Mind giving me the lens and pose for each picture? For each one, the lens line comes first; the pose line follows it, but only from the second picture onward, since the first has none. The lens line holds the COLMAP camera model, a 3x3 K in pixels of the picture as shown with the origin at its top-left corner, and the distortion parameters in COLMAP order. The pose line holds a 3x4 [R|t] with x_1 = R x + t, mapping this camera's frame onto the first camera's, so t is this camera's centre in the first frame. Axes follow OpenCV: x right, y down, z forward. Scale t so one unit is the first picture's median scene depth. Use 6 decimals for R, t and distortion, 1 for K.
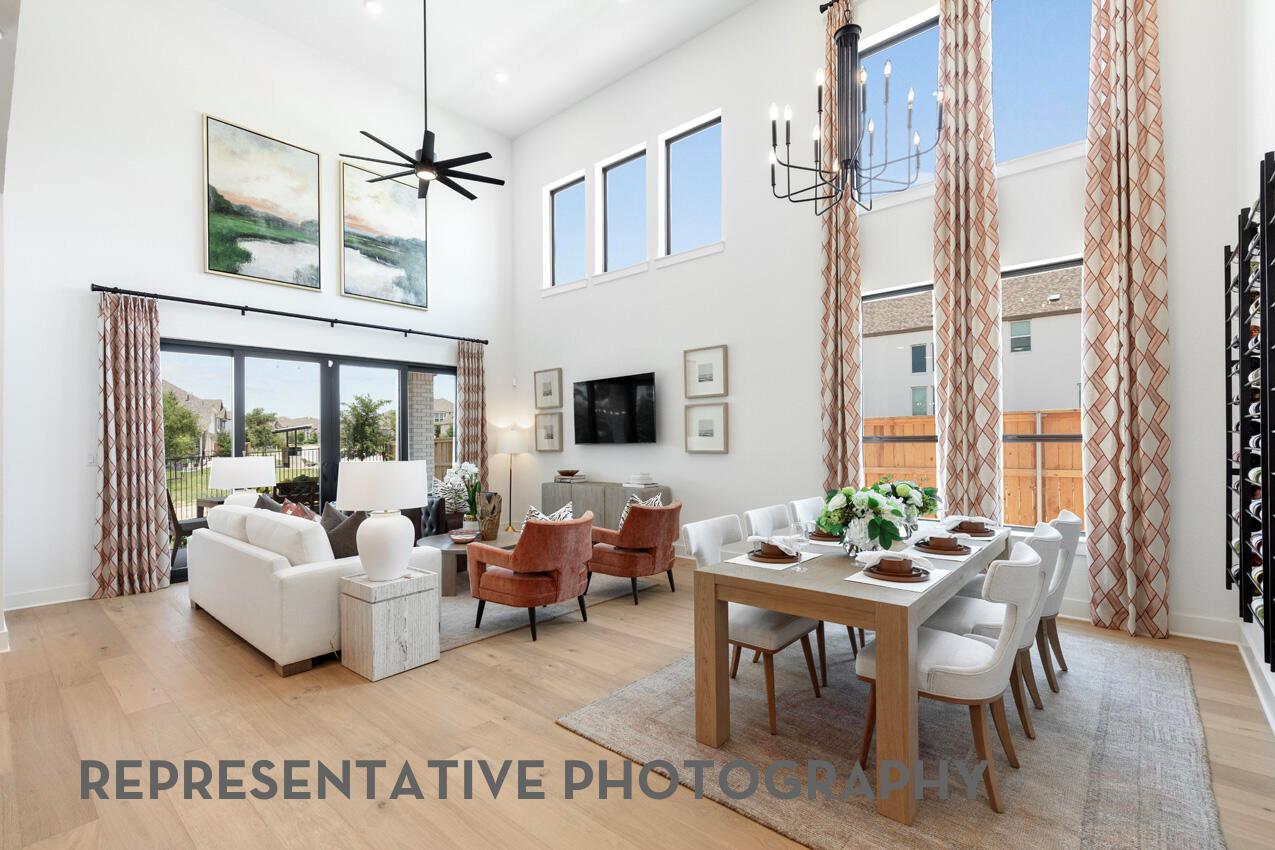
lens RADIAL K [[577.1, 0, 644.1], [0, 577.1, 436.0], [0, 0, 1]] dist [0.007590, -0.000960]
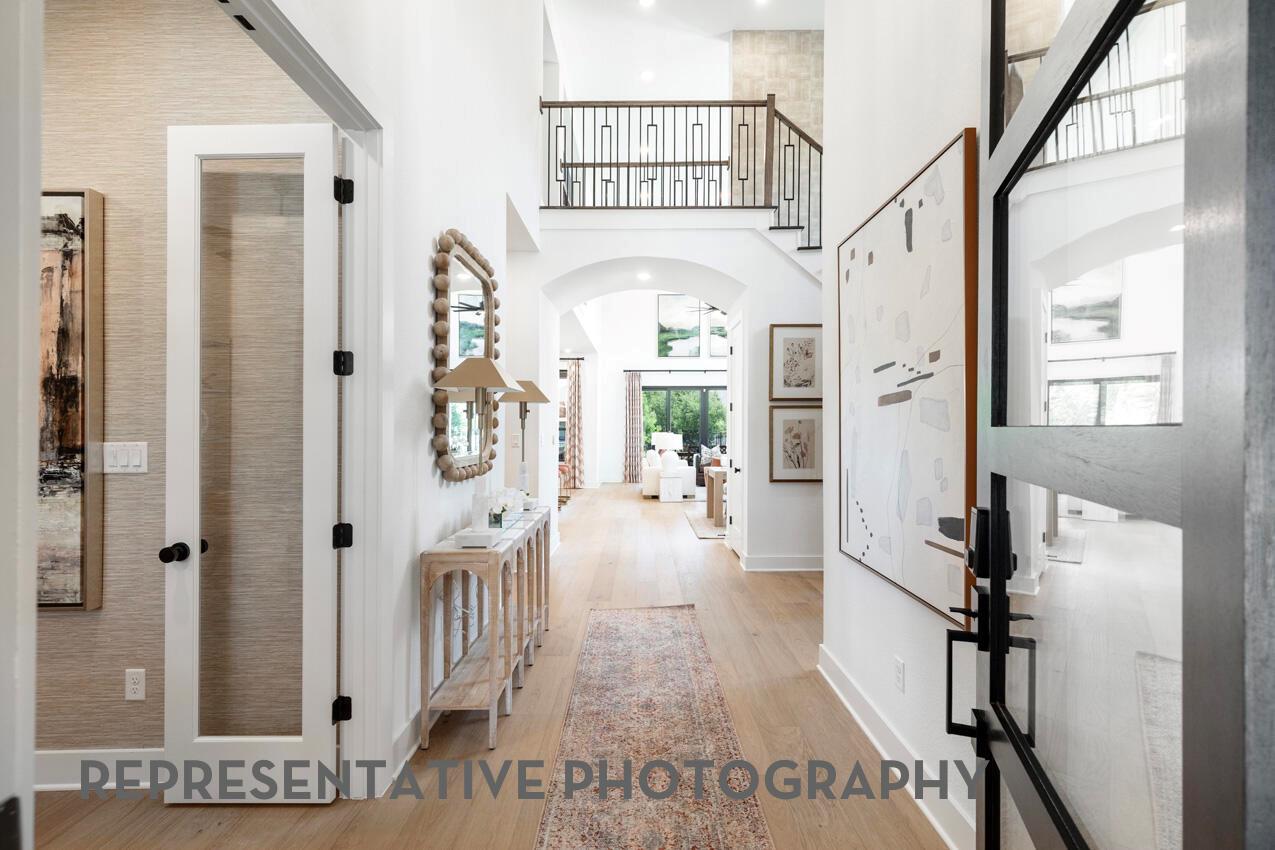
lens RADIAL K [[577.1, 0, 644.0], [0, 577.1, 426.5], [0, 0, 1]] dist [0.007590, -0.000960]
pose [[0.660737, 0.009969, -0.750551, 0.952487], [-0.003210, 0.999940, 0.010456, -0.012326], [0.750611, -0.004499, 0.660729, -0.607356]]
